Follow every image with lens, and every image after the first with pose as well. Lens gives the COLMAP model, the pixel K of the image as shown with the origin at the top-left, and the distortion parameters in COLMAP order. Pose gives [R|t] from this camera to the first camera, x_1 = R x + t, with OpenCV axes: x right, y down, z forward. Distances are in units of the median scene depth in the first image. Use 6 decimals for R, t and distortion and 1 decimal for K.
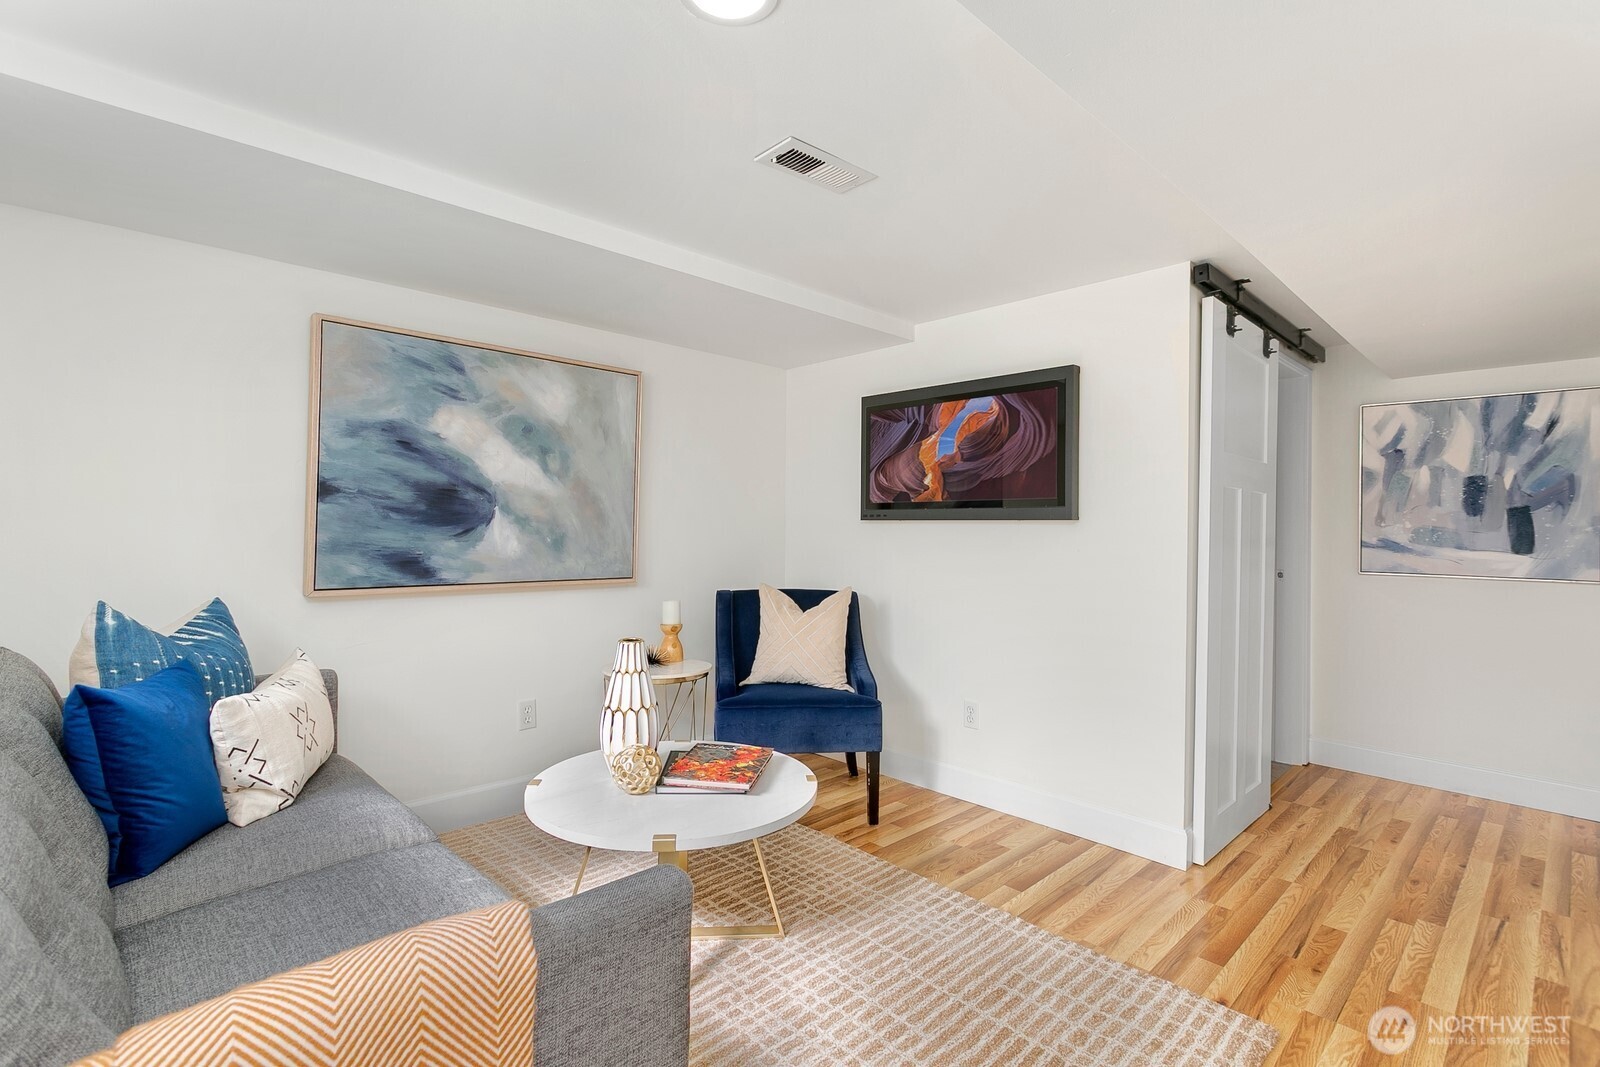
lens RADIAL K [[759.4, 0, 796.8], [0, 759.4, 529.0], [0, 0, 1]] dist [0.000983, 0.001883]
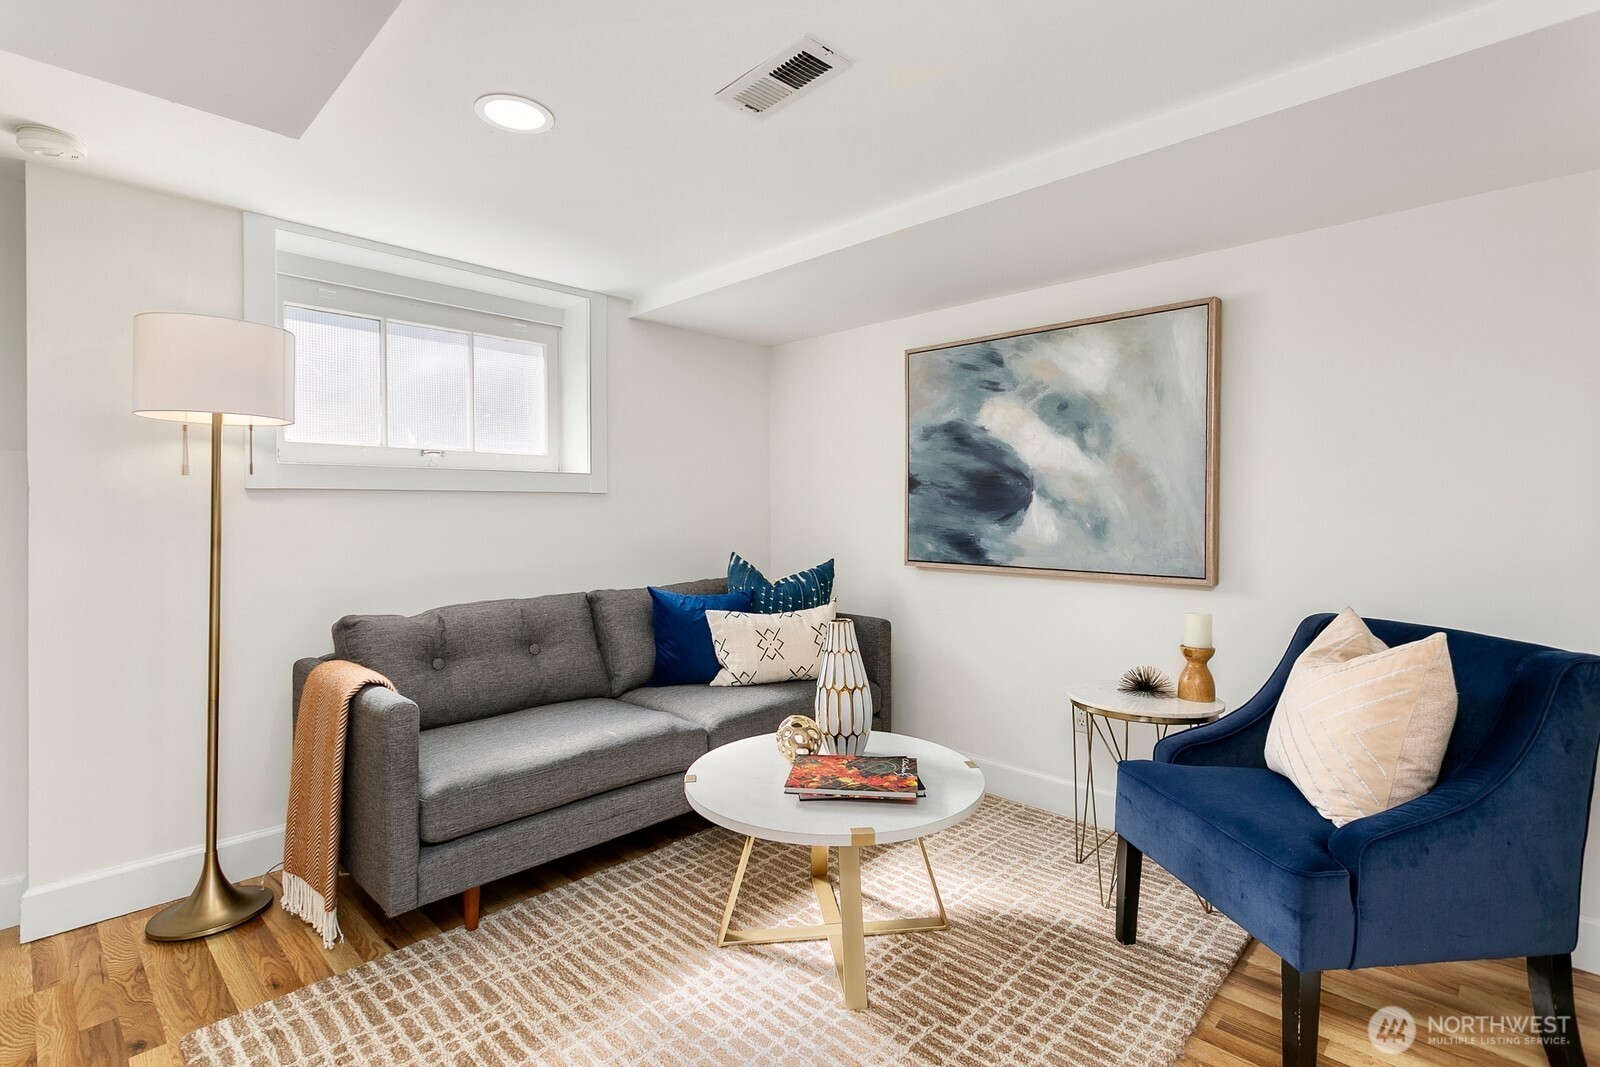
lens RADIAL K [[759.4, 0, 799.0], [0, 759.4, 510.3], [0, 0, 1]] dist [0.000983, 0.001883]
pose [[0.036672, -0.011438, -0.999262, 0.597654], [-0.003288, 0.999928, -0.011566, 0.008519], [0.999322, 0.003710, 0.036632, 0.682230]]
